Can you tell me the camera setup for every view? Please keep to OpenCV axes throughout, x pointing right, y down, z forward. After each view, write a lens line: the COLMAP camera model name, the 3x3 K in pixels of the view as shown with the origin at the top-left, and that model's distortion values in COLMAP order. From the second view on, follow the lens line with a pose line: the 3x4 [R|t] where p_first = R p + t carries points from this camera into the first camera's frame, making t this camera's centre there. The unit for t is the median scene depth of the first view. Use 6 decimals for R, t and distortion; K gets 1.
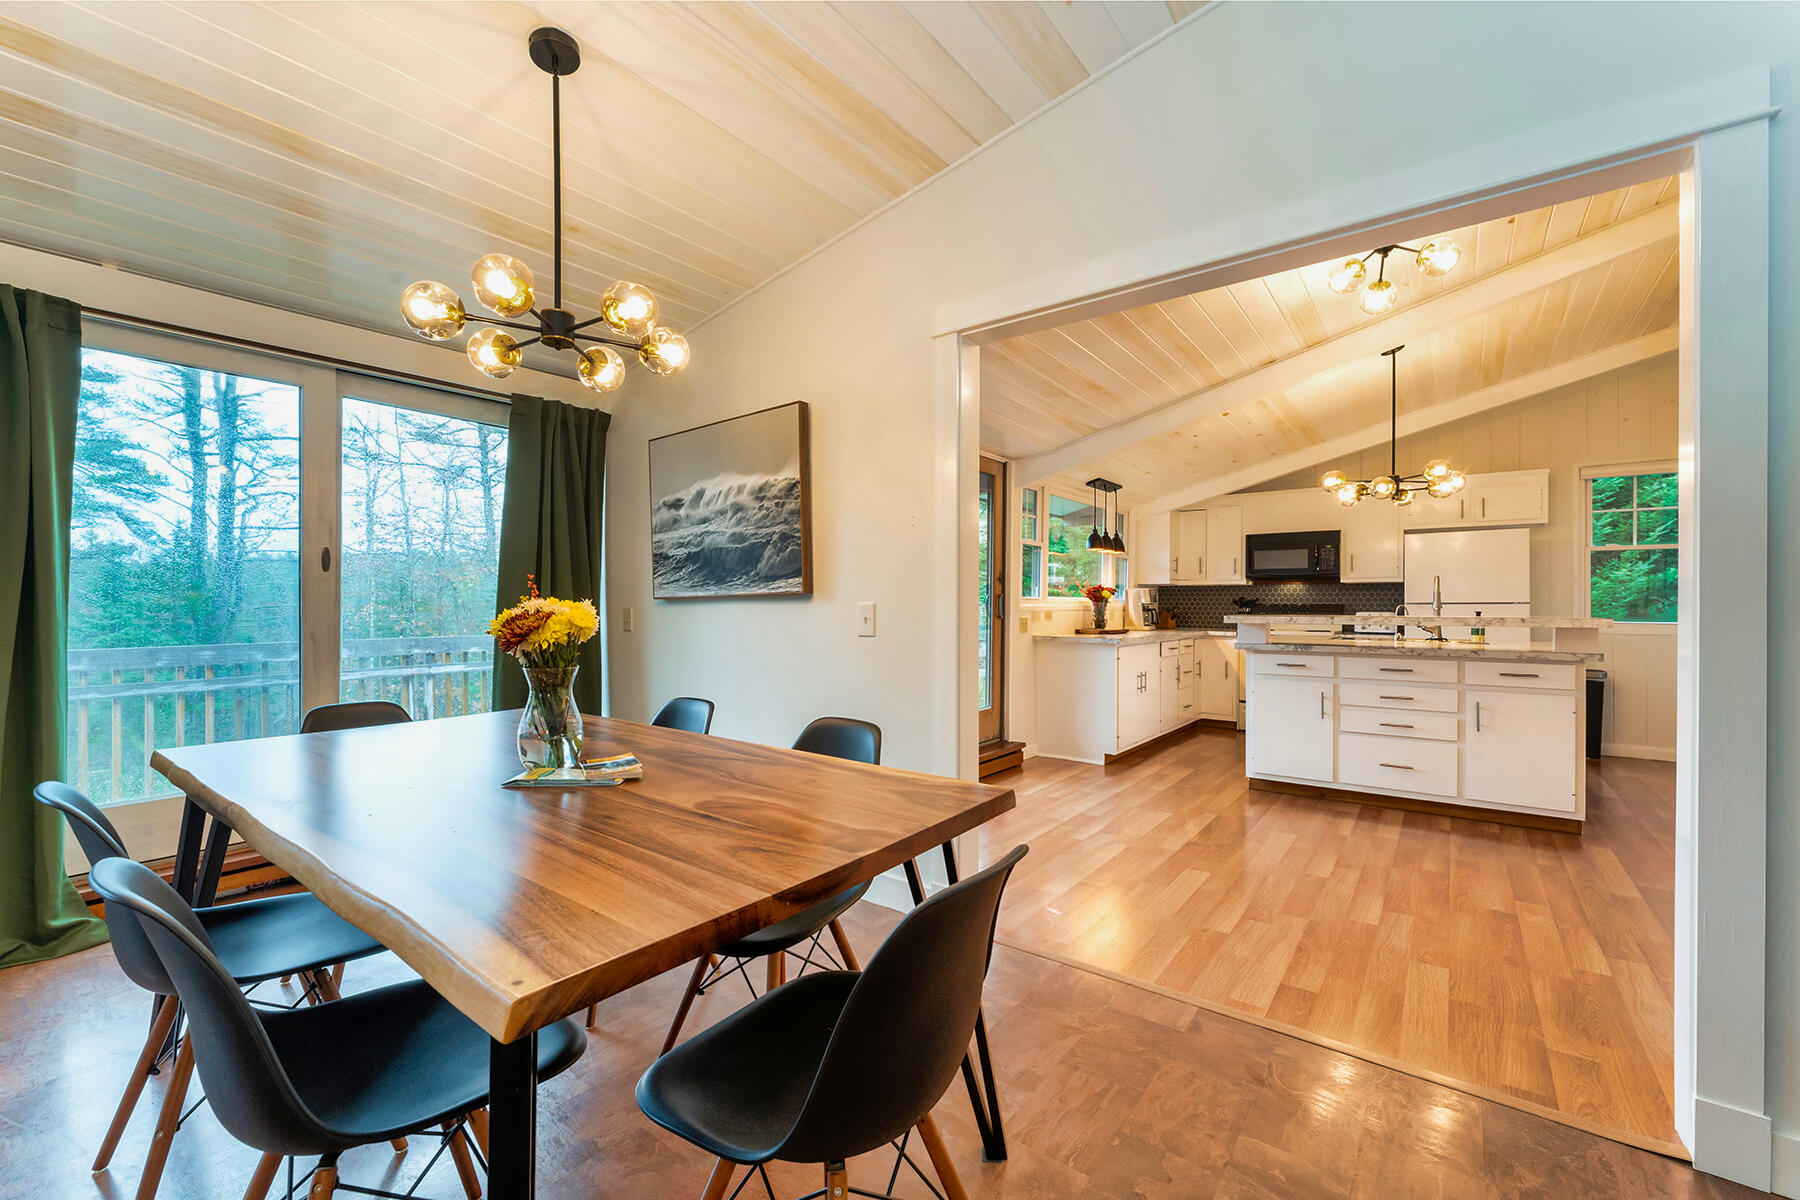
lens RADIAL K [[718.4, 0, 921.1], [0, 718.4, 602.0], [0, 0, 1]] dist [-0.001220, -0.000111]
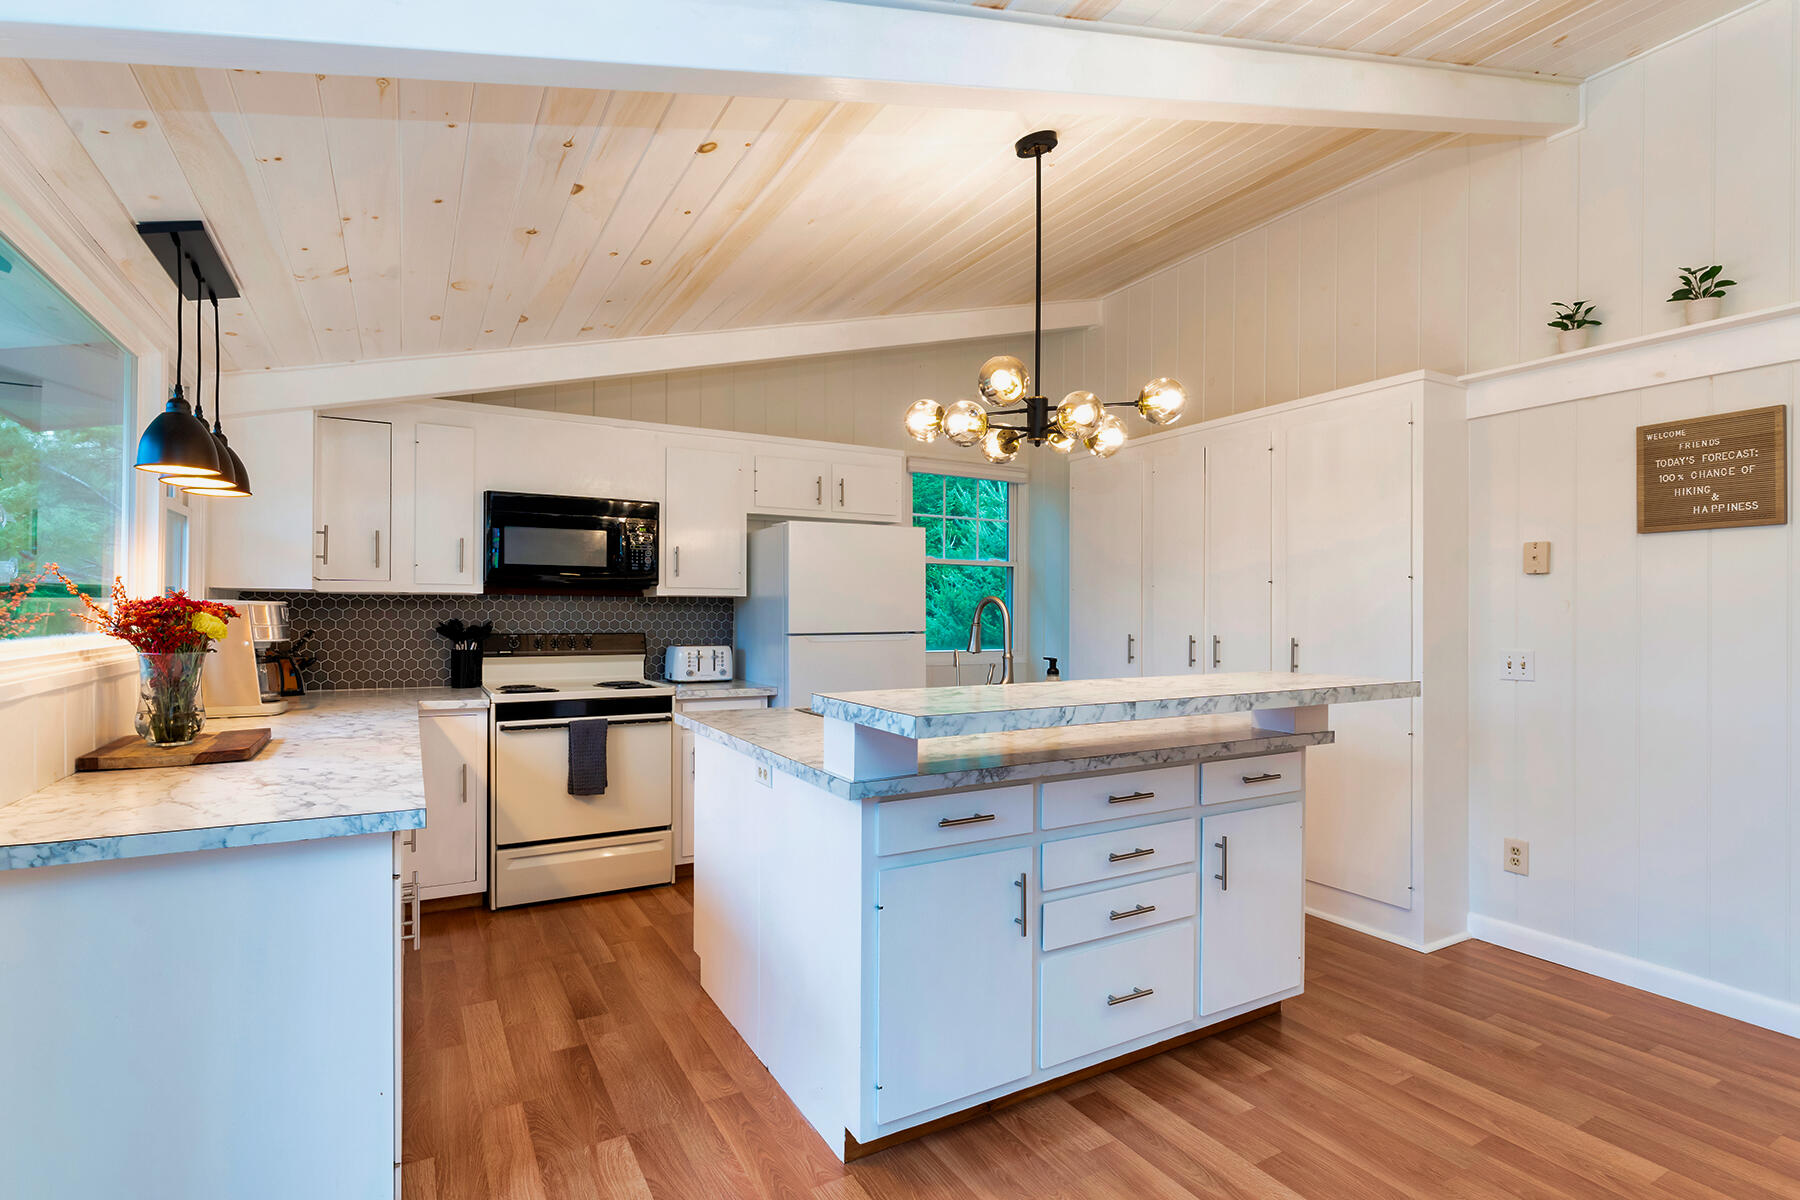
lens RADIAL K [[863.8, 0, 895.8], [0, 863.8, 609.5], [0, 0, 1]] dist [0.000407, 0.000246]
pose [[0.408994, 0.000638, 0.912537, 0.044562], [-0.007284, 0.999970, 0.002565, -0.020370], [-0.912508, -0.007696, 0.408986, 0.583522]]
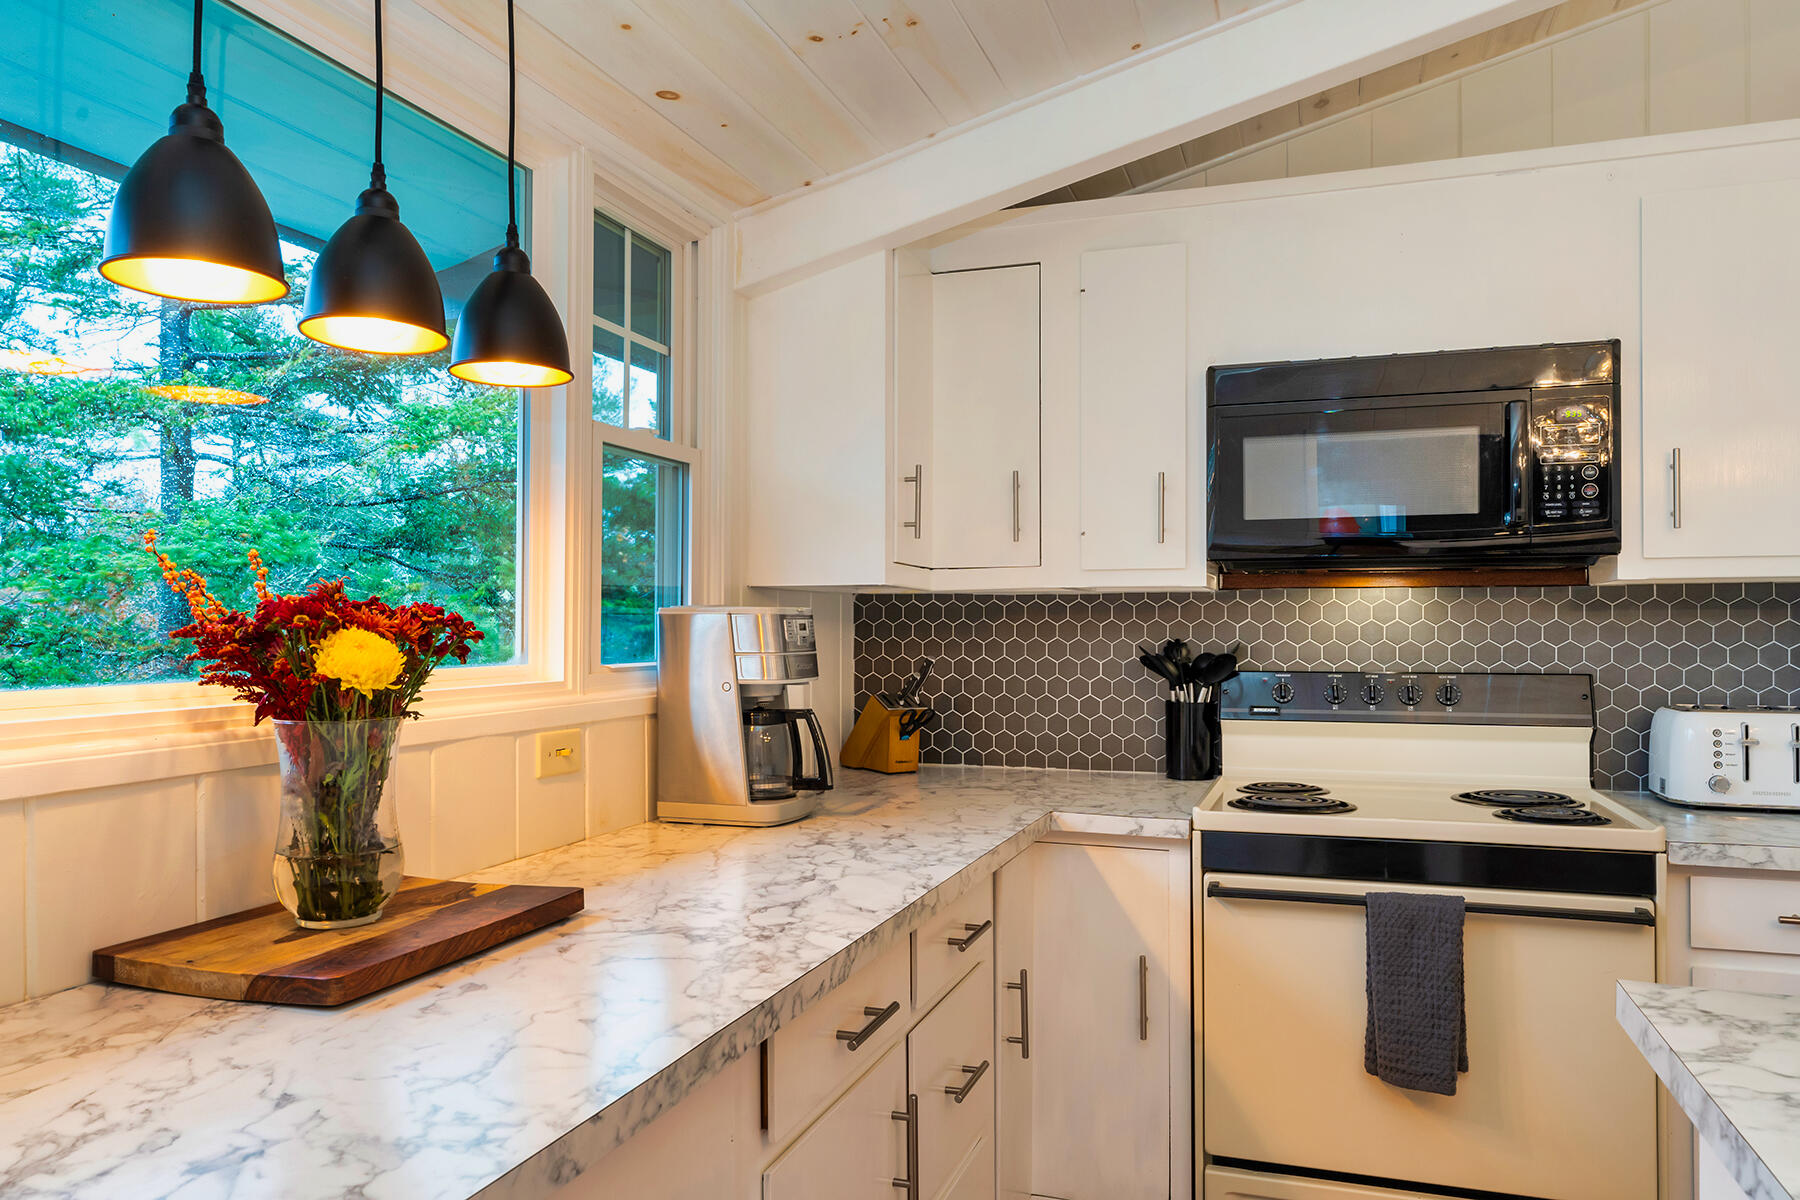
lens RADIAL K [[1220.8, 0, 924.2], [0, 1220.8, 627.7], [0, 0, 1]] dist [-0.001969, -0.001864]
pose [[0.950464, -0.007752, 0.310737, 0.282666], [0.005932, 0.999959, 0.006801, -0.017122], [-0.310777, -0.004621, 0.950471, 0.753342]]
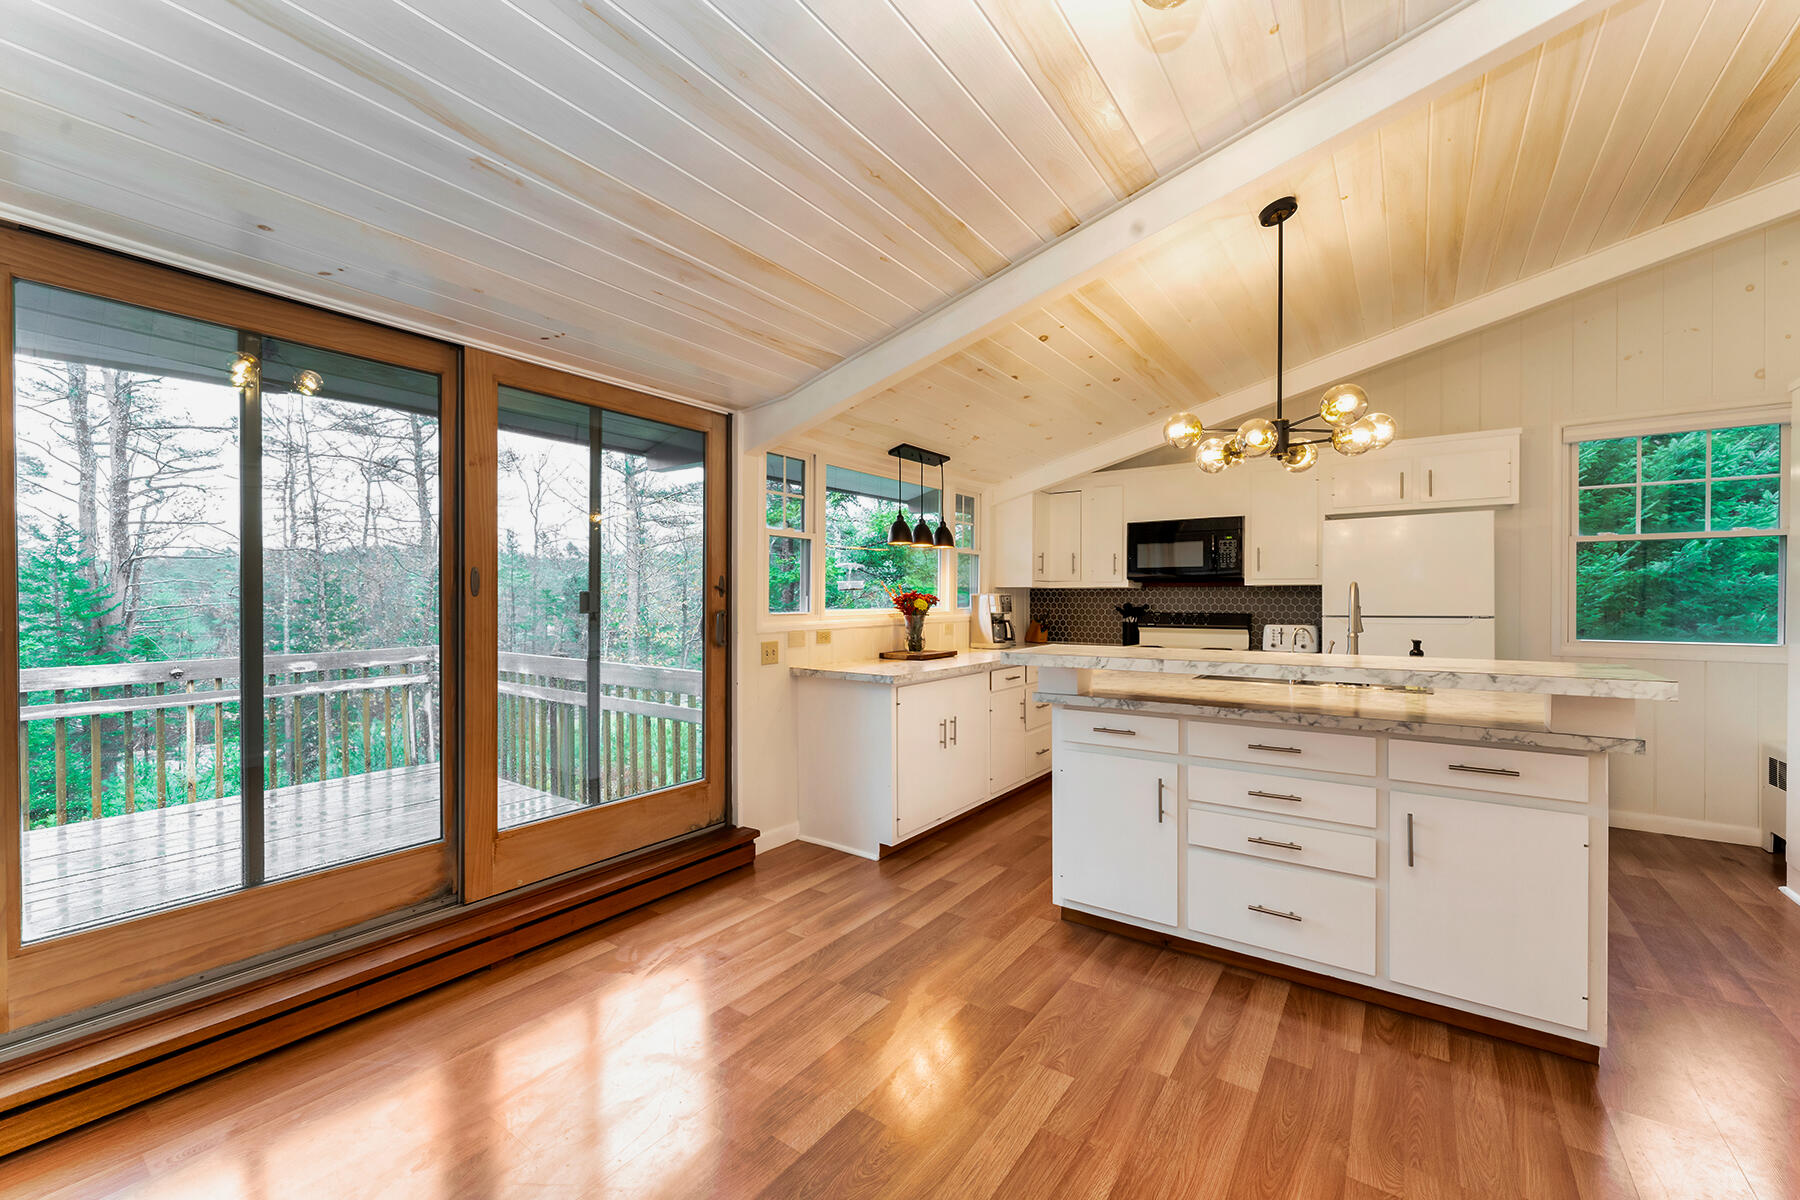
lens RADIAL K [[709.1, 0, 906.4], [0, 709.1, 600.2], [0, 0, 1]] dist [0.001165, 0.000057]
pose [[0.999787, -0.005249, 0.019977, 0.226358], [0.005096, 0.999957, 0.007714, -0.020392], [-0.020017, -0.007610, 0.999771, 0.277331]]
